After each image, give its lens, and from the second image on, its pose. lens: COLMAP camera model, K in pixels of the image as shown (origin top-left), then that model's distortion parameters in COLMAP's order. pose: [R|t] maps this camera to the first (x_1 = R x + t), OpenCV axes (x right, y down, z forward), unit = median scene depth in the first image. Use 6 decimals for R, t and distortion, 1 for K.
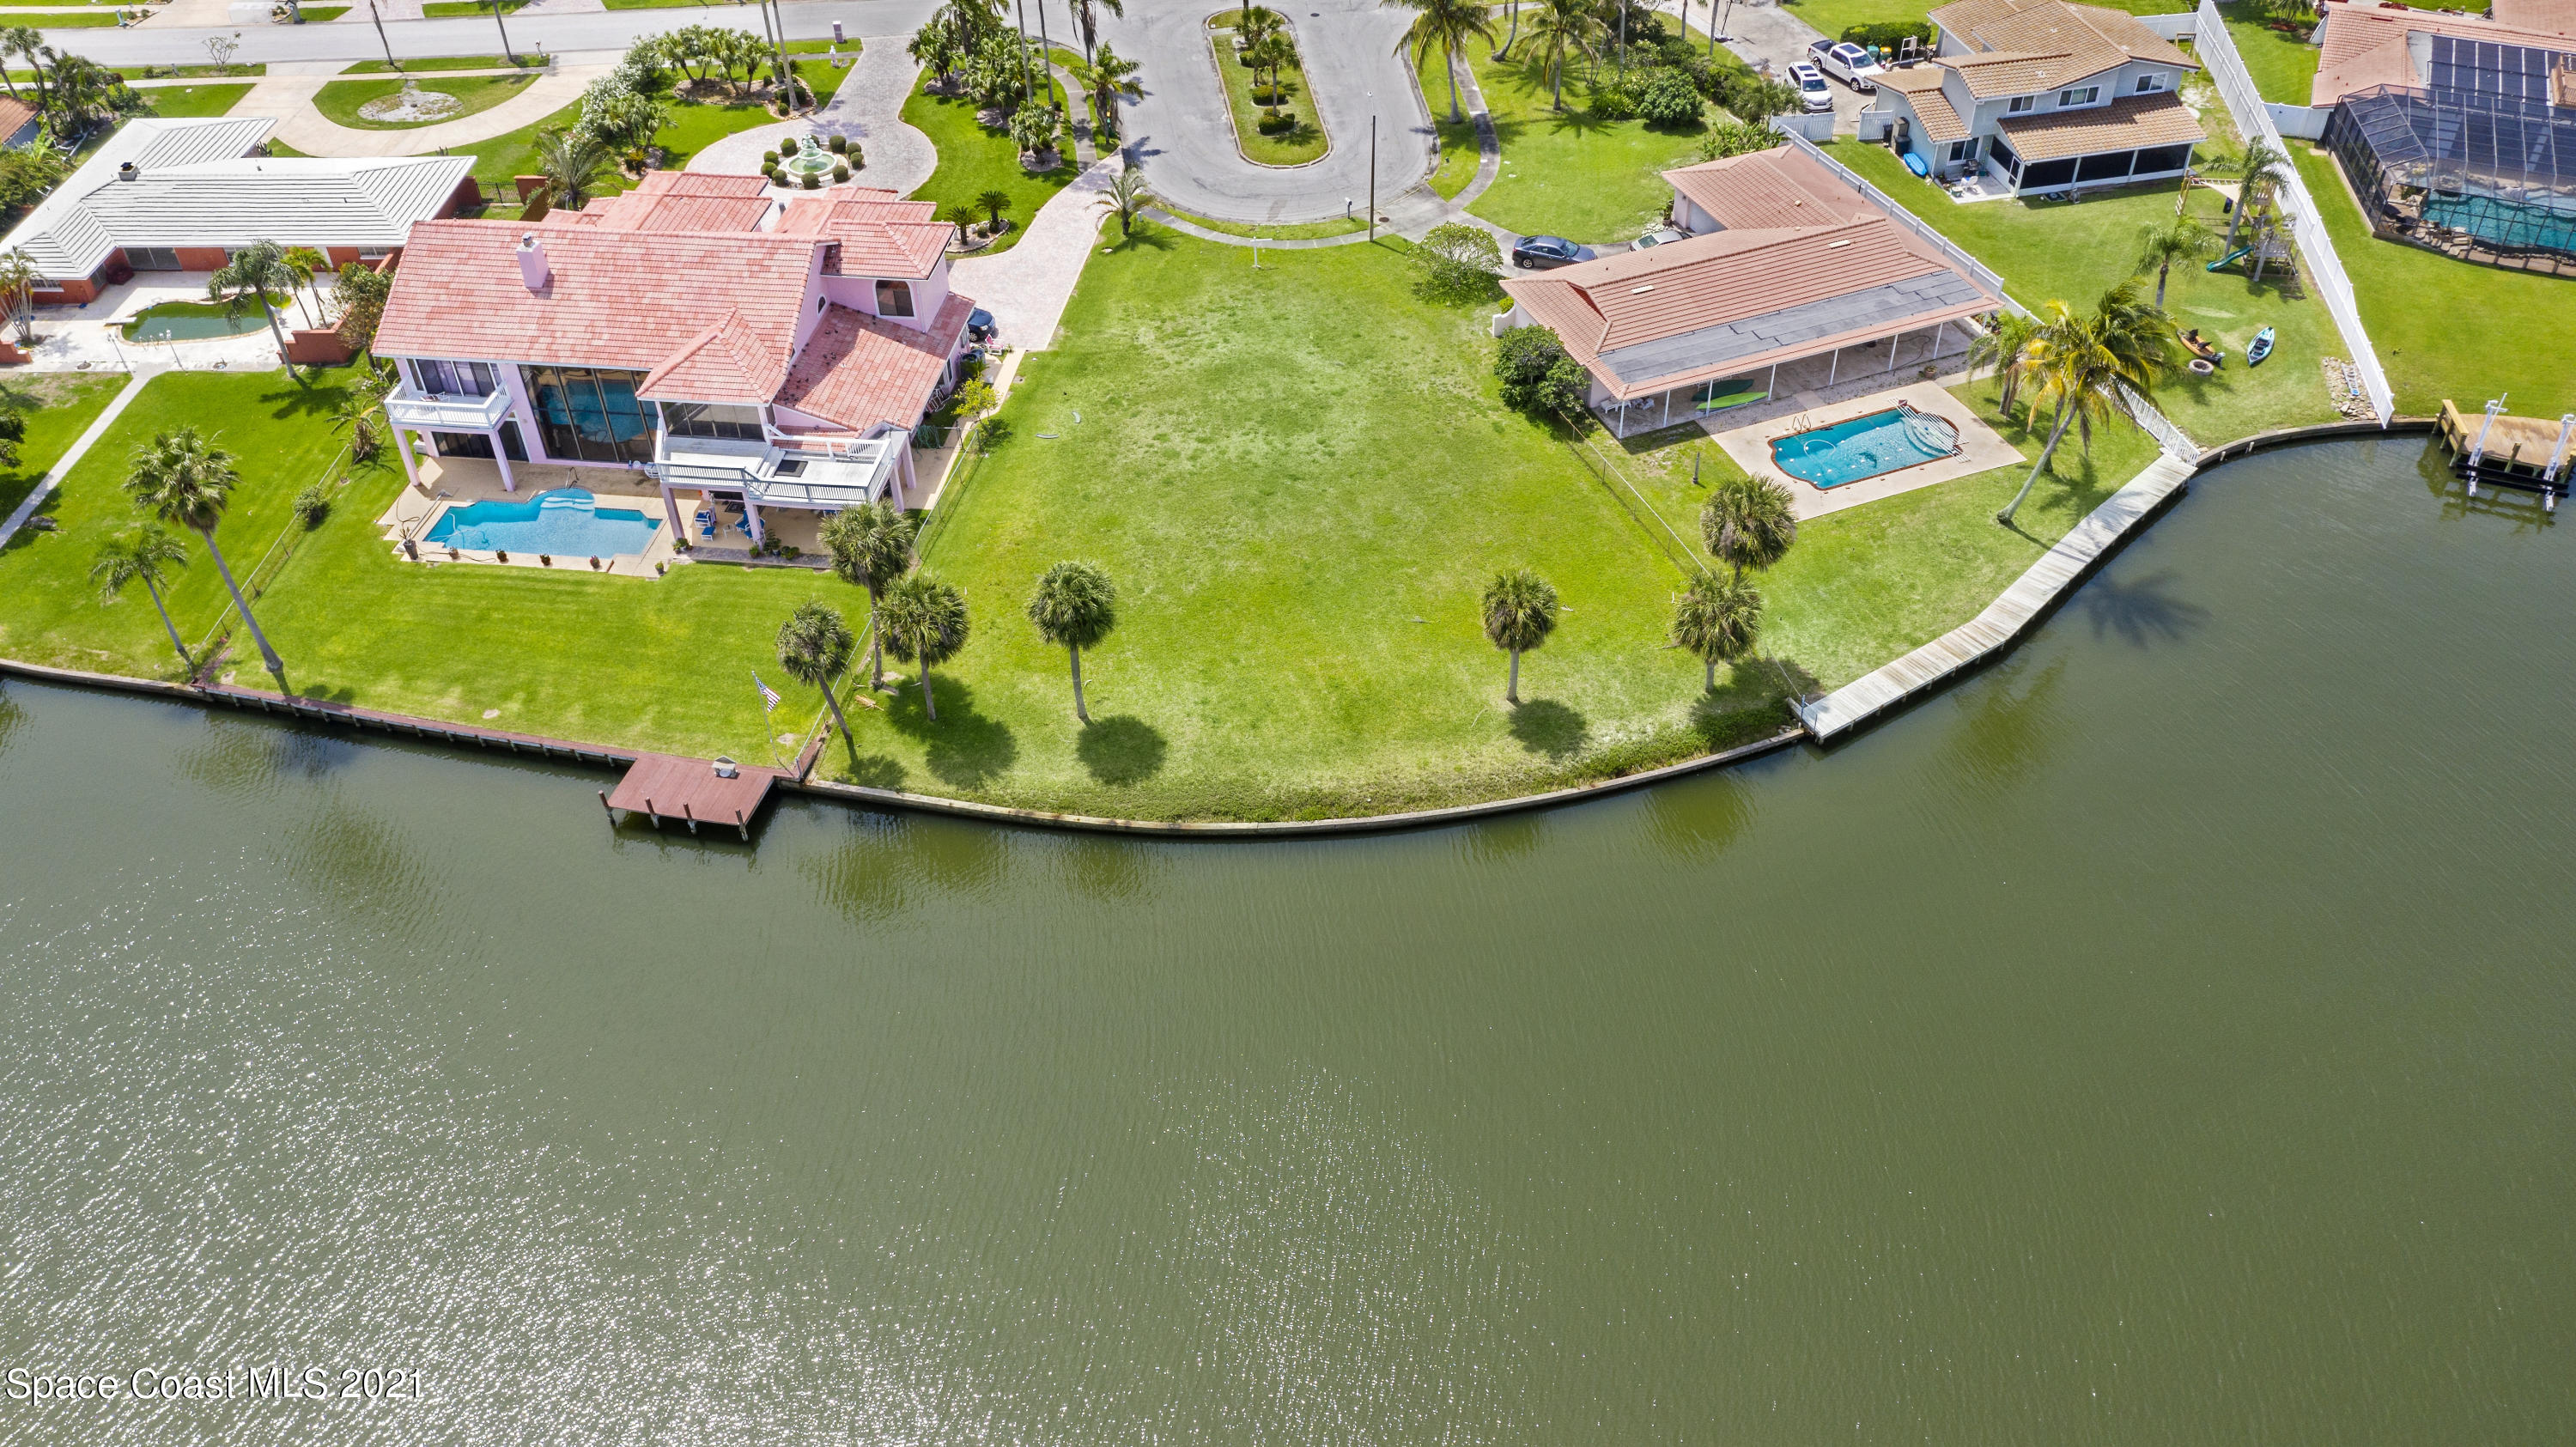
lens RADIAL K [[2033.5, 0, 1299.0], [0, 2033.5, 723.7], [0, 0, 1]] dist [-0.010654, 0.004499]
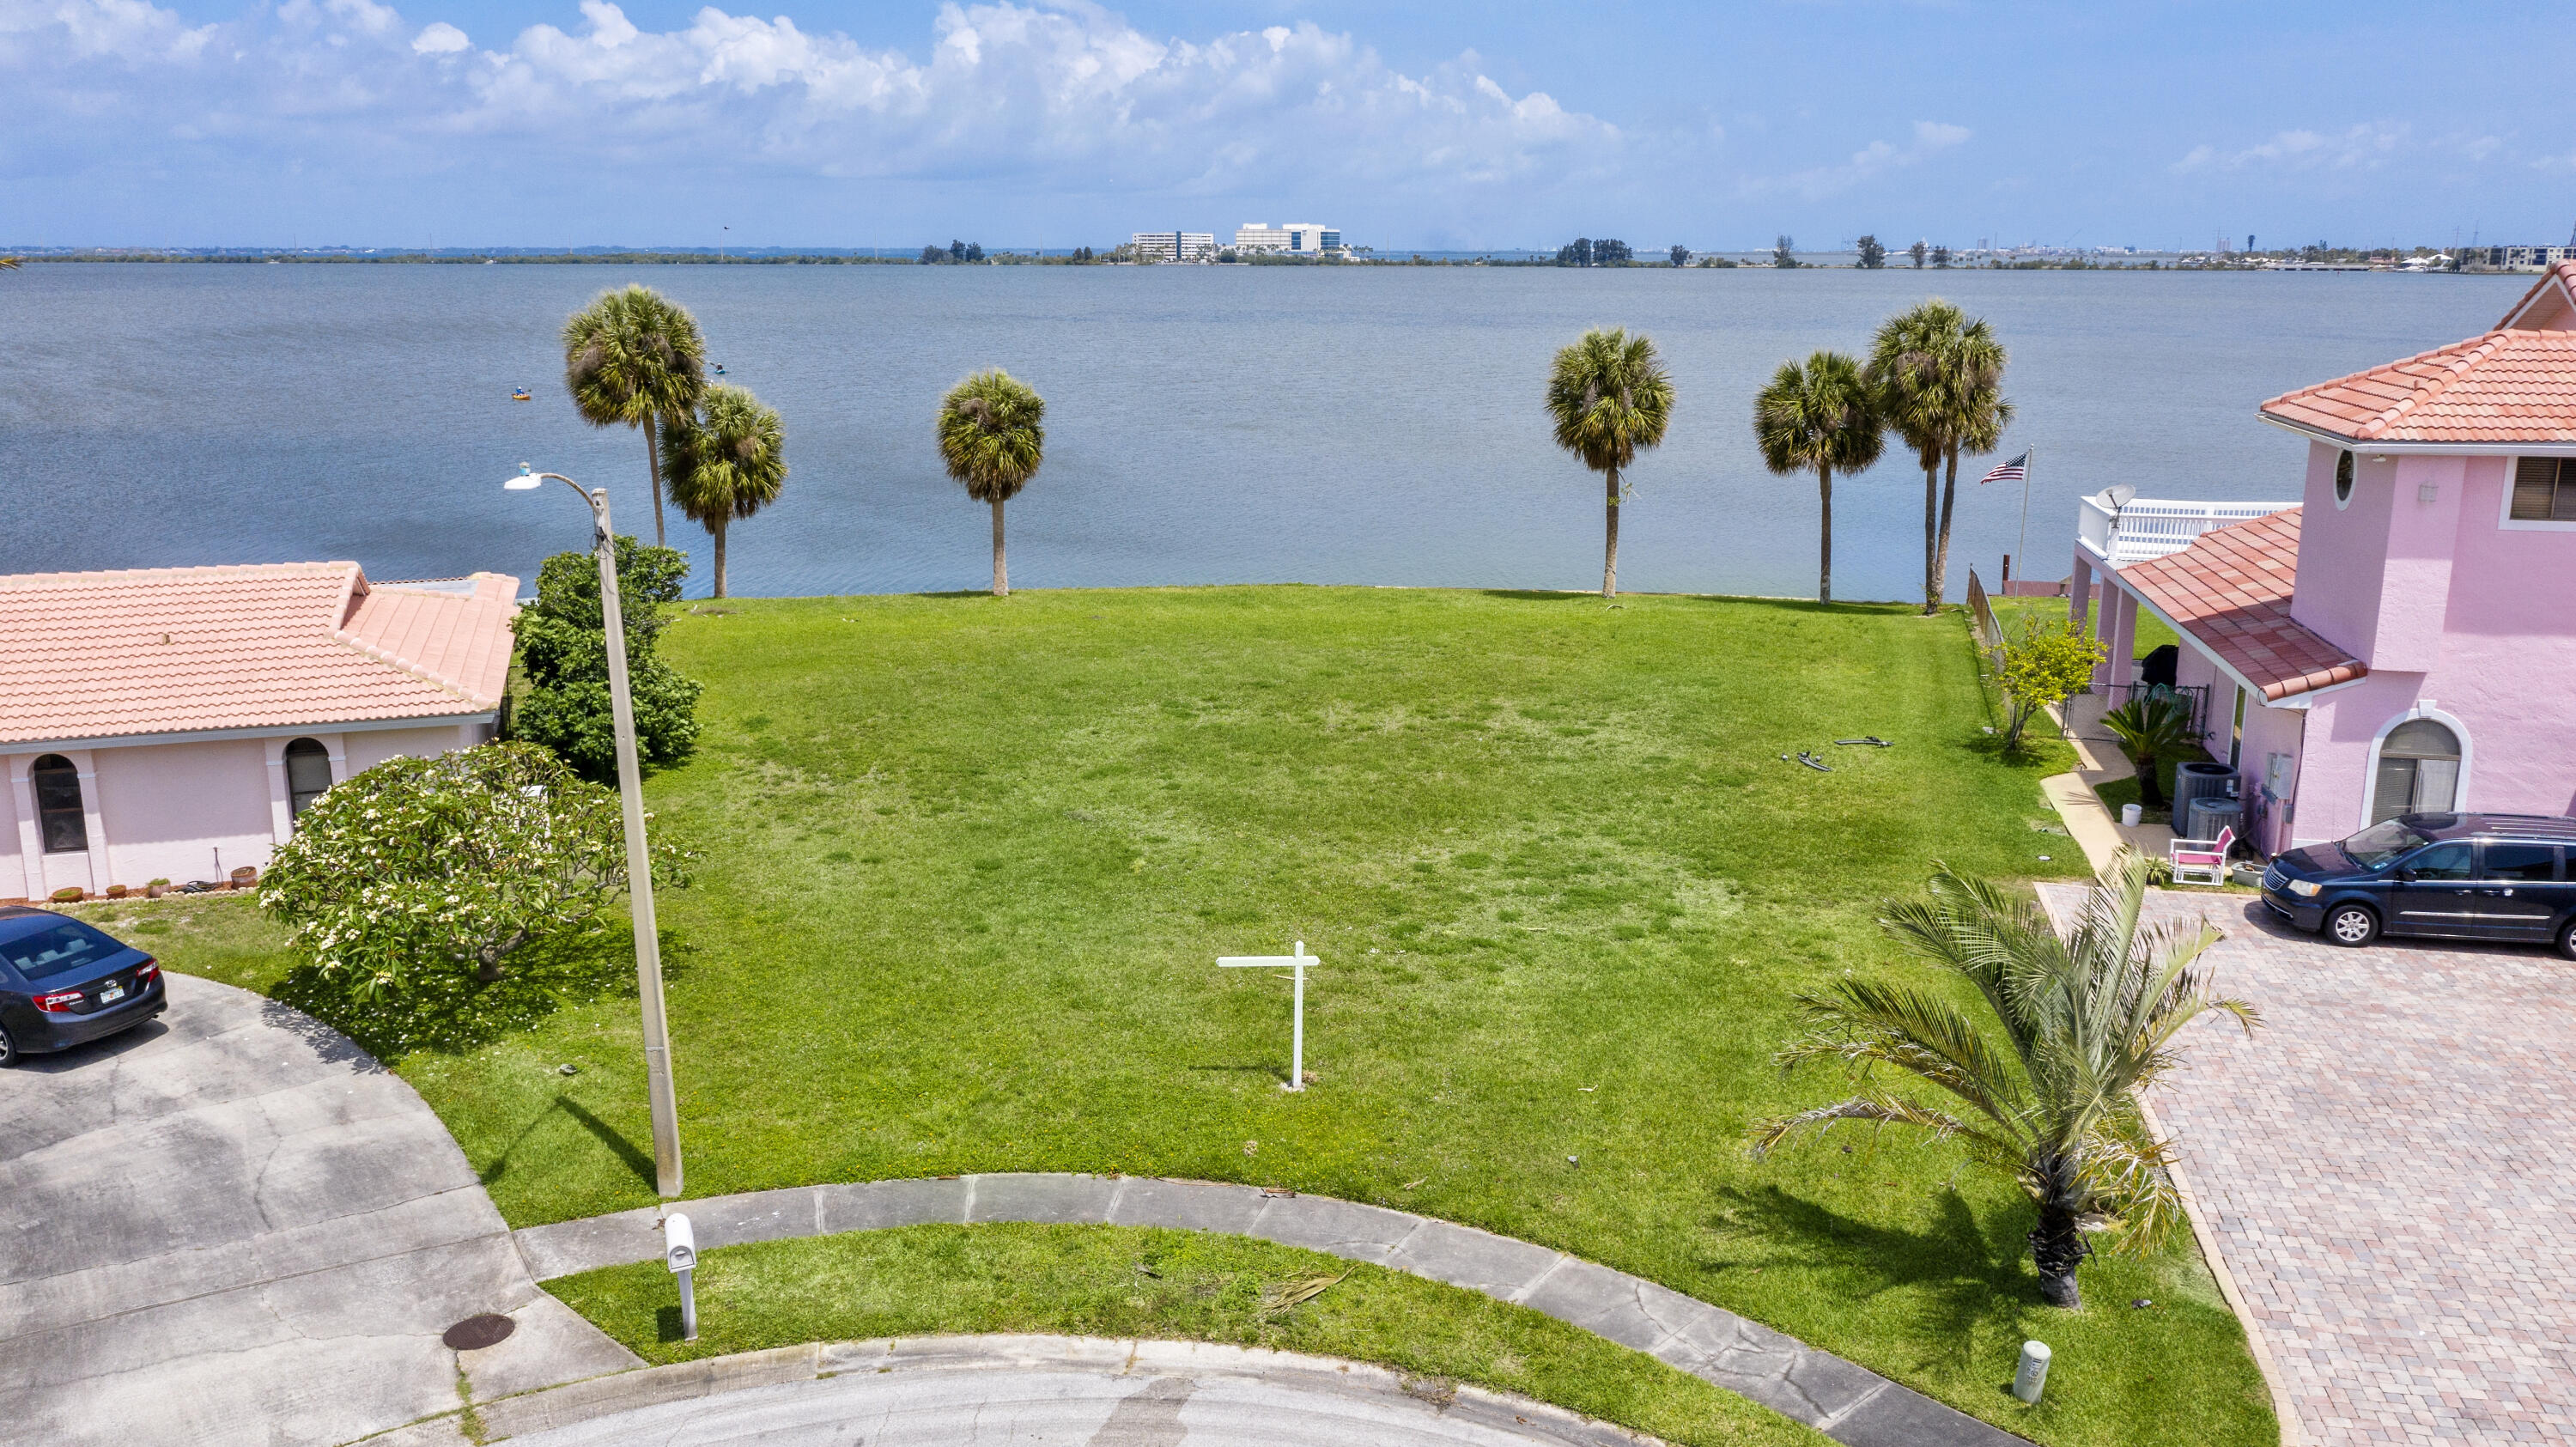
lens RADIAL K [[2033.5, 0, 1299.0], [0, 2033.5, 723.7], [0, 0, 1]] dist [-0.010654, 0.004499]
pose [[-0.997810, -0.000150, 0.066145, -0.046533], [0.053467, 0.586902, 0.807891, -0.557586], [-0.038942, 0.809658, -0.585608, 1.457553]]
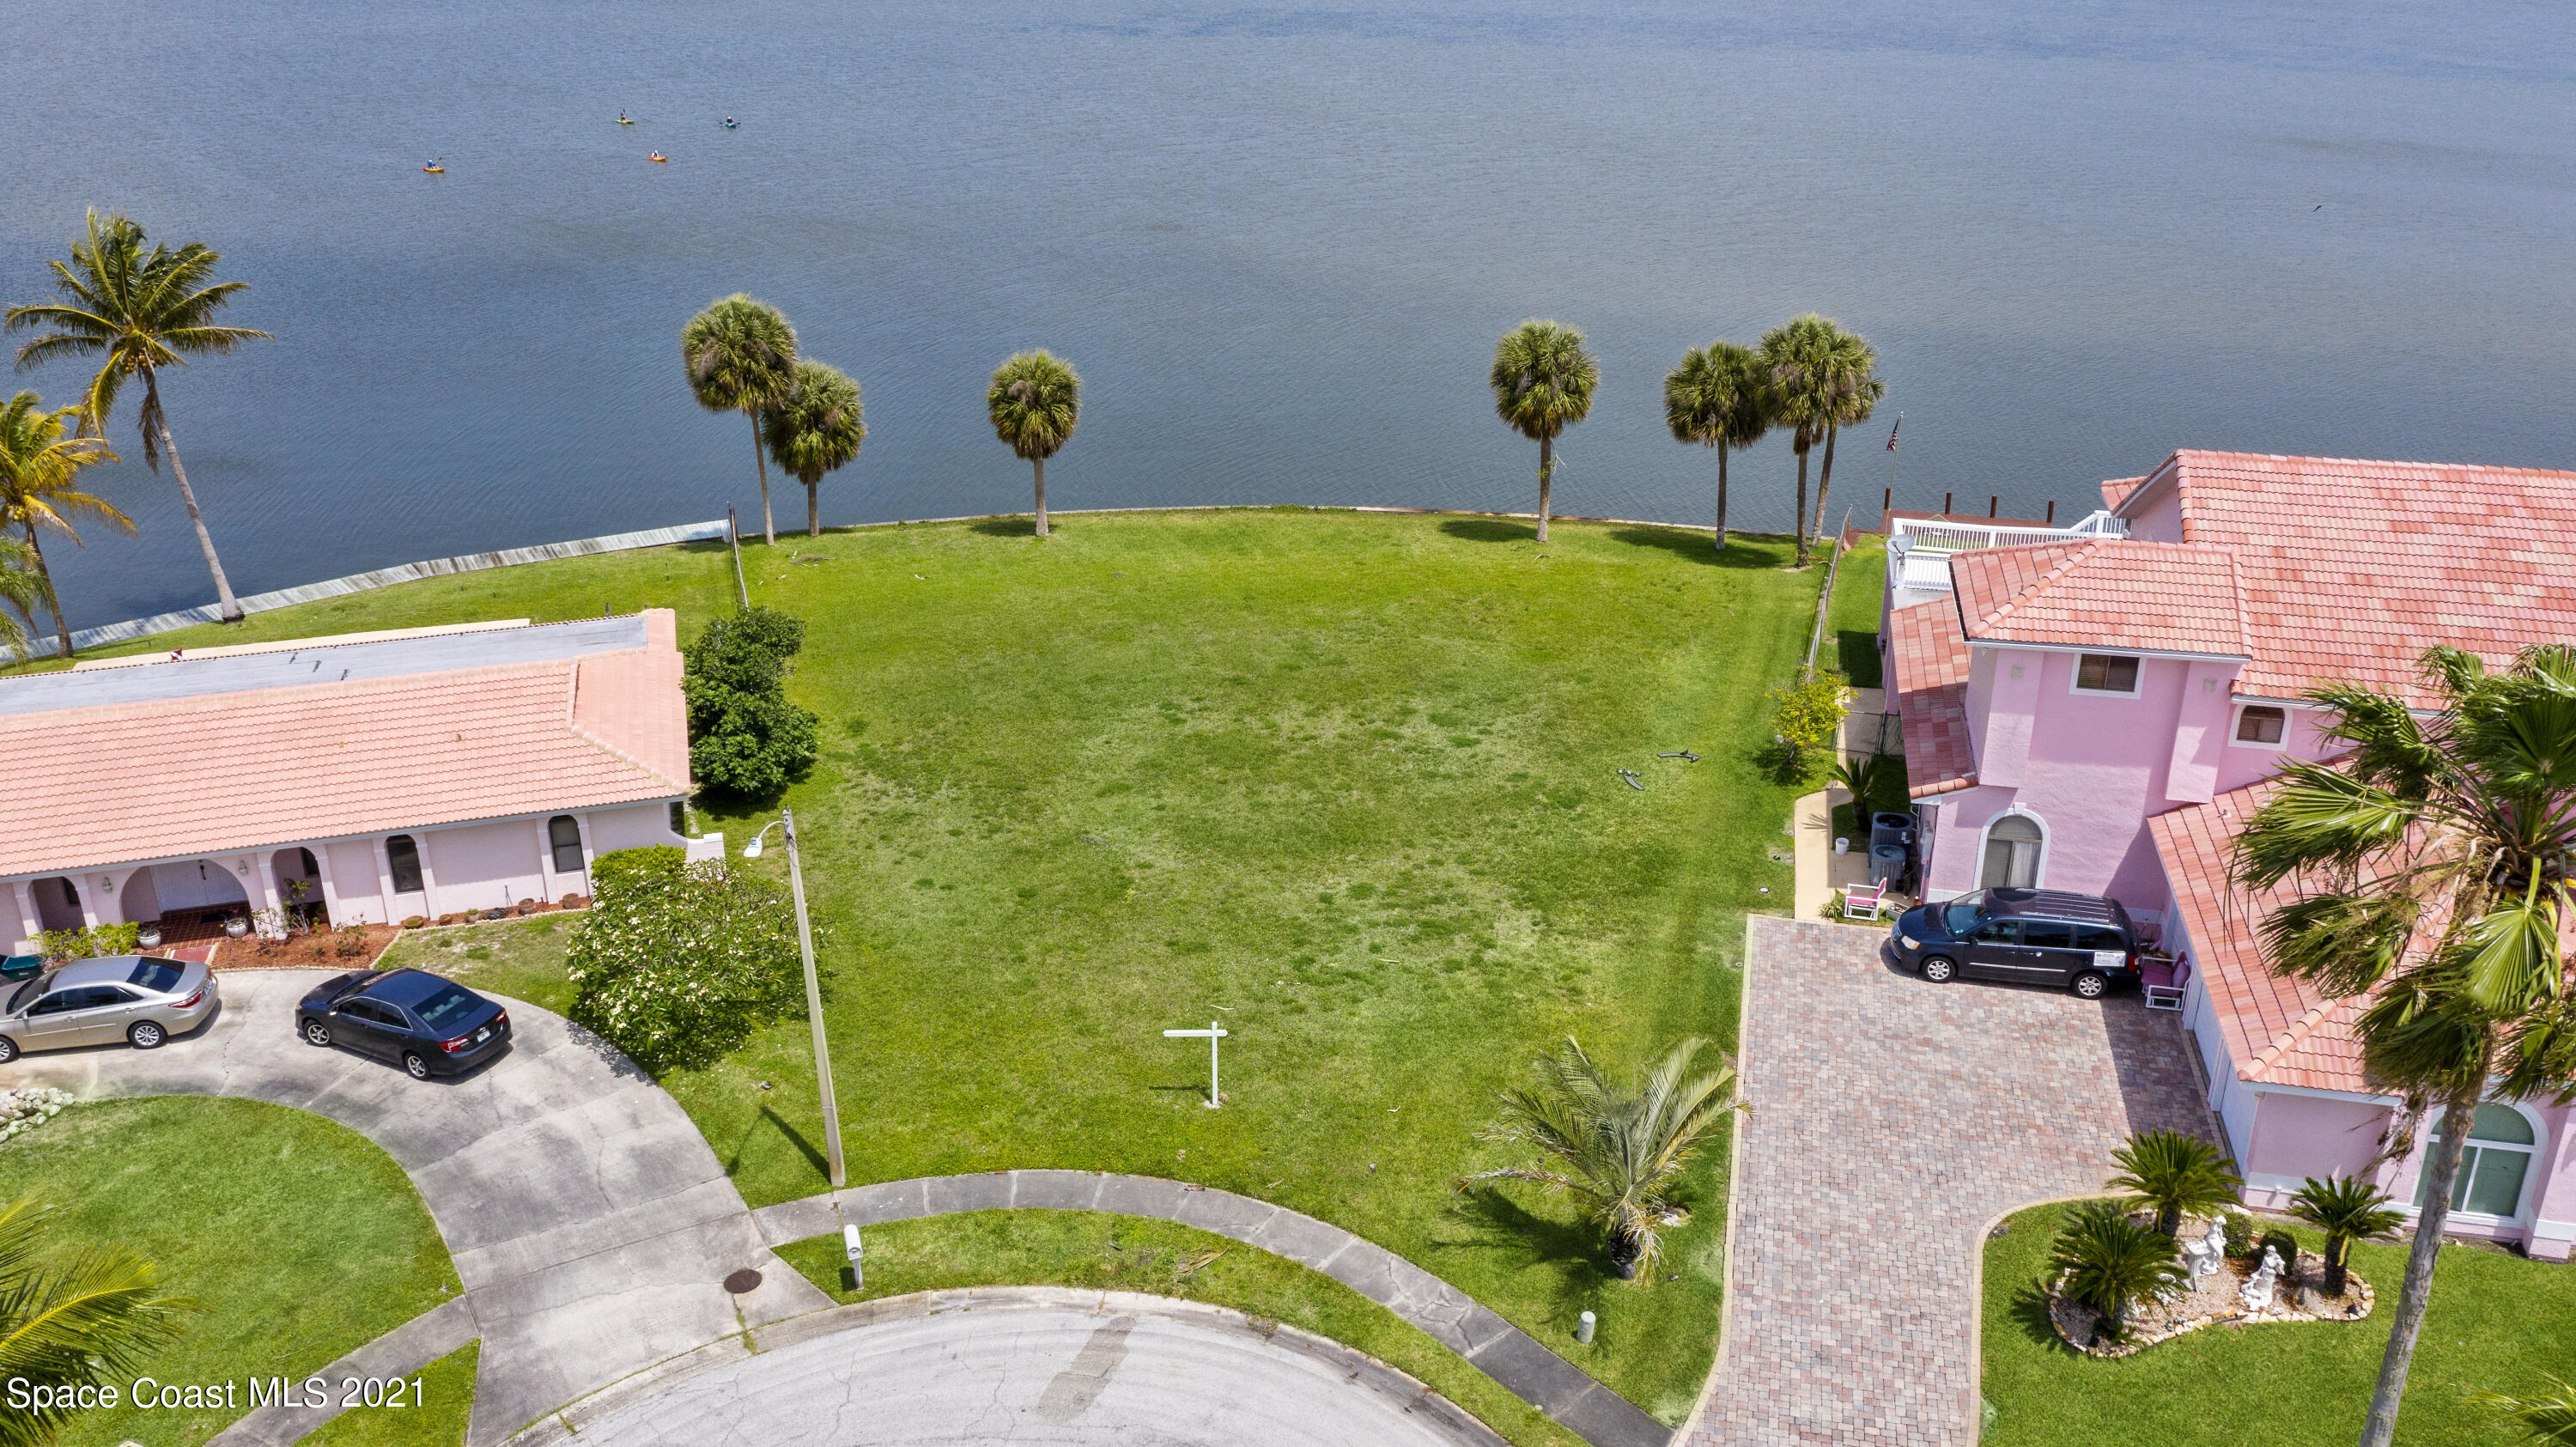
lens RADIAL K [[2033.5, 0, 1299.0], [0, 2033.5, 723.7], [0, 0, 1]] dist [-0.010654, 0.004499]
pose [[-0.995267, -0.017862, 0.095523, -0.088698], [0.077644, 0.444942, 0.892187, -0.744950], [-0.058439, 0.895381, -0.441450, 1.457049]]
